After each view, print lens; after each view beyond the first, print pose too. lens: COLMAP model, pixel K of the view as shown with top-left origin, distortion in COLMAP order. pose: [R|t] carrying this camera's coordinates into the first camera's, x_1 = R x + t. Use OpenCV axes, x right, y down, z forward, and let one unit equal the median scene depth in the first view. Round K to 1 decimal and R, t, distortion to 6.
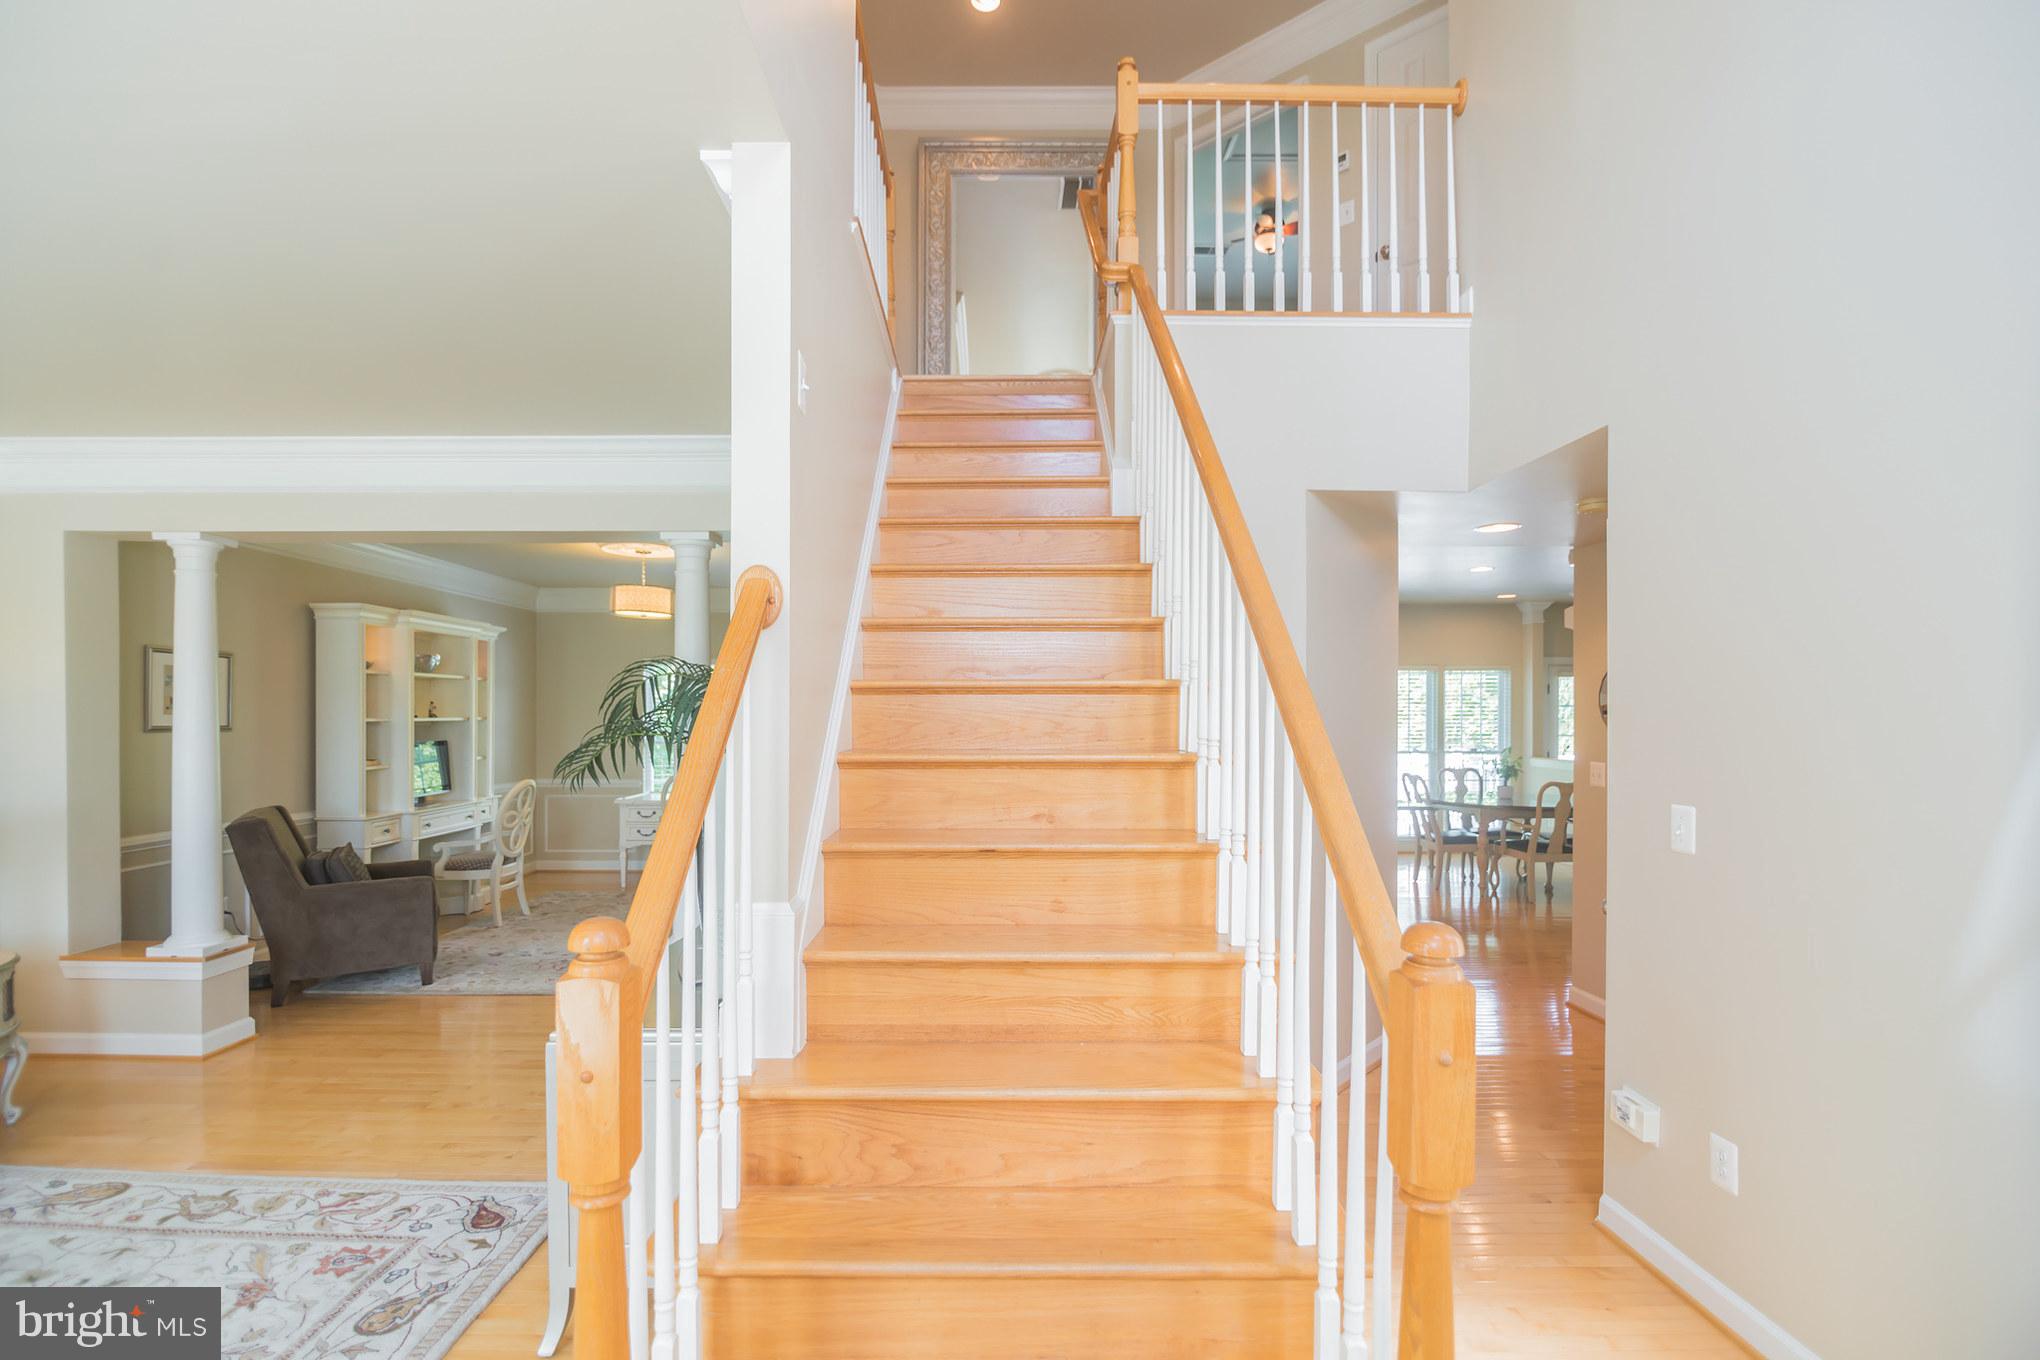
lens RADIAL K [[918.3, 0, 991.1], [0, 918.3, 719.4], [0, 0, 1]] dist [-0.015679, -0.001942]
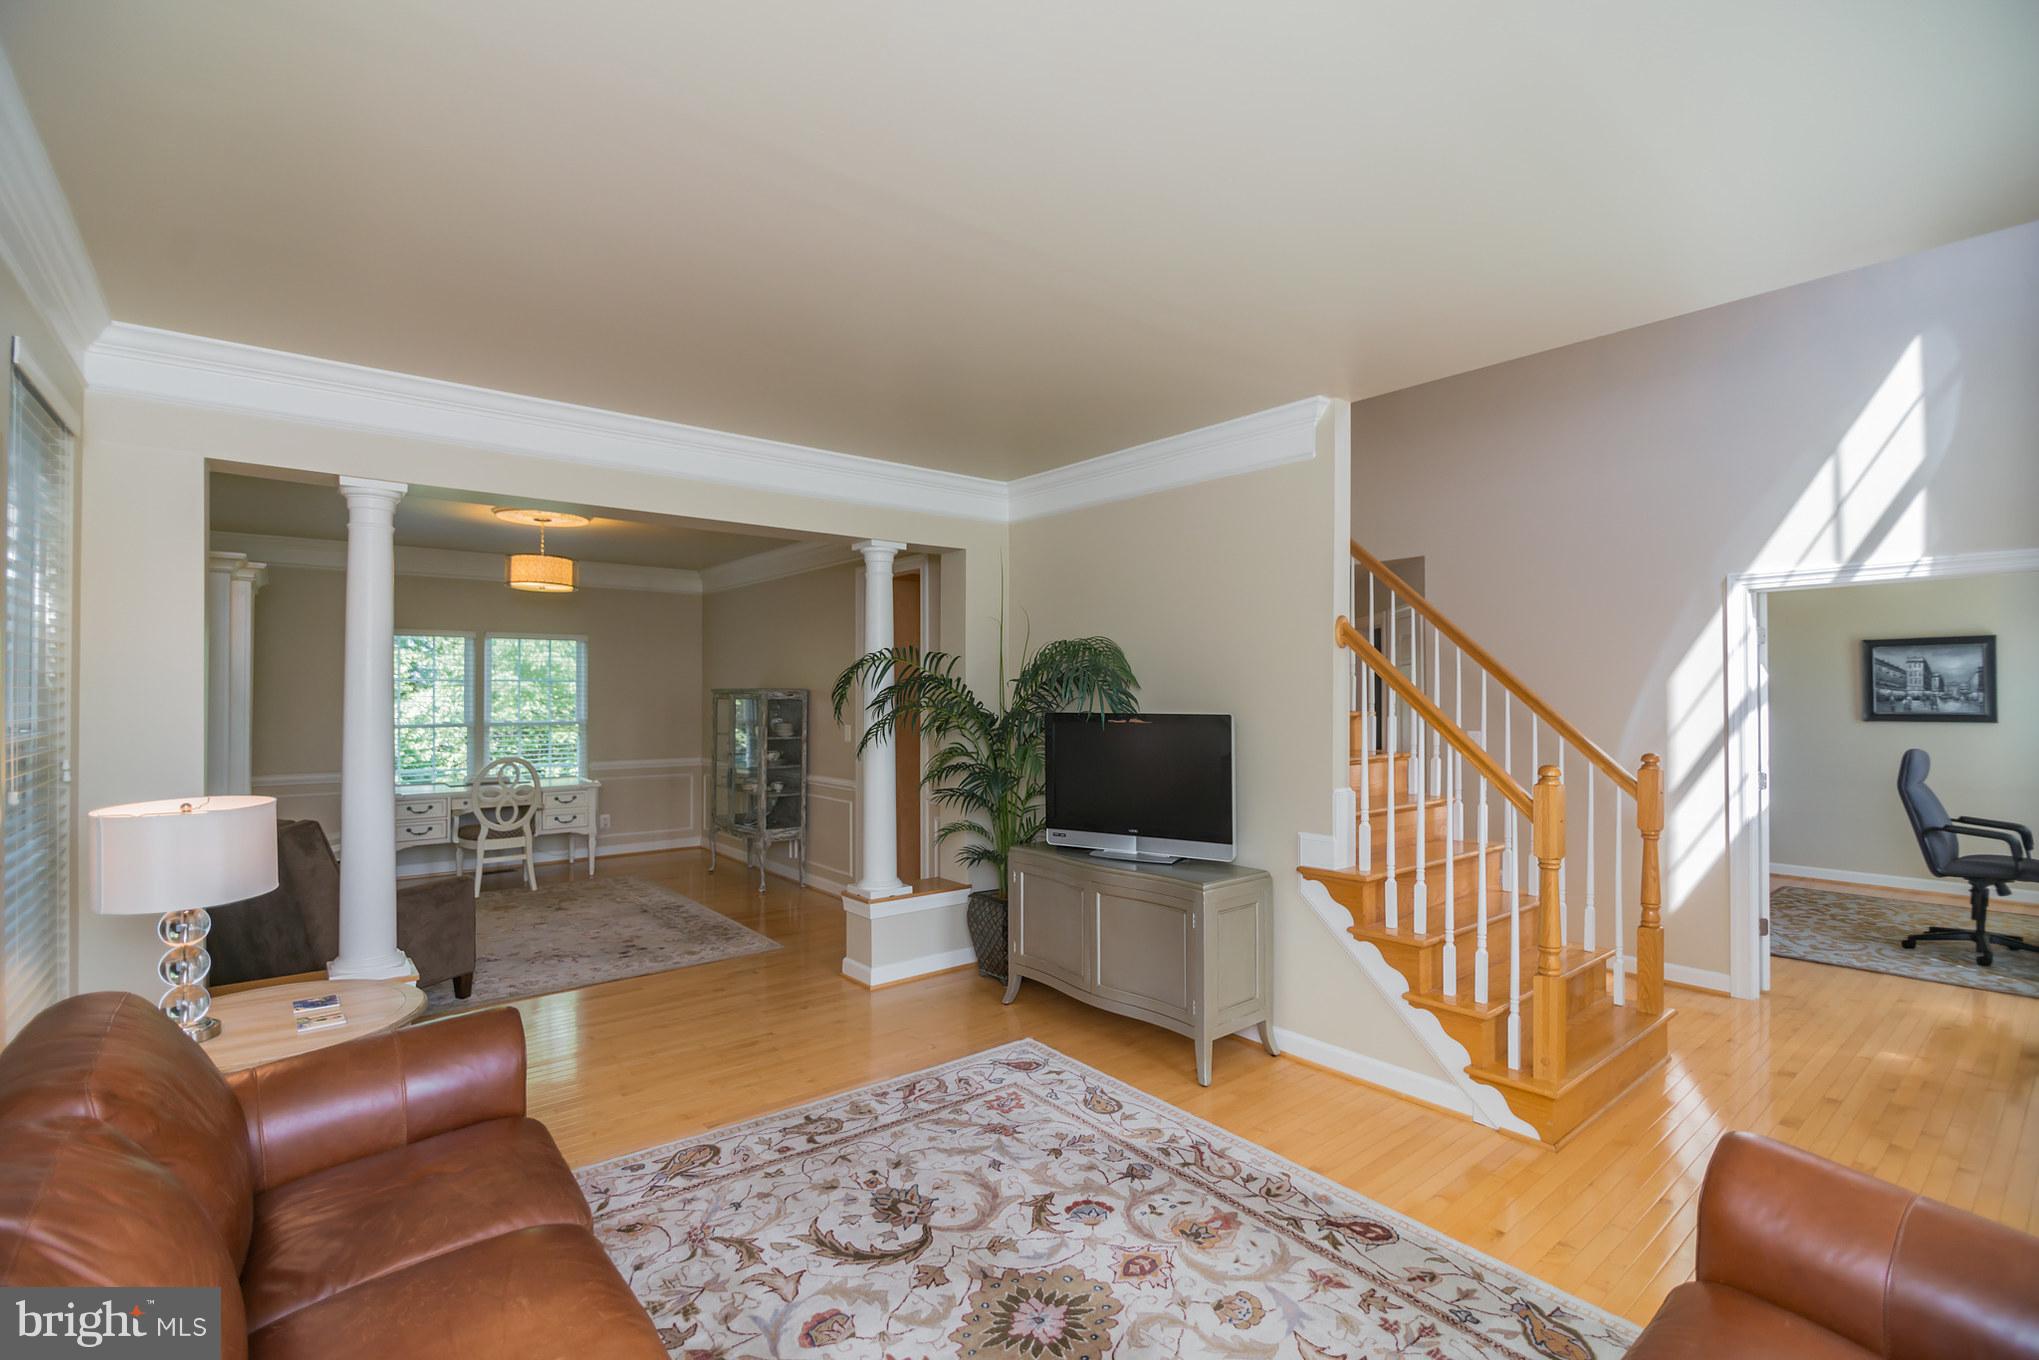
lens RADIAL K [[917.8, 0, 1006.8], [0, 917.8, 684.1], [0, 0, 1]] dist [-0.015679, -0.001942]
pose [[0.778318, 0.004374, 0.627854, -0.901451], [0.004948, 0.999902, -0.013100, -0.001023], [-0.627850, 0.013303, 0.778220, -0.033802]]
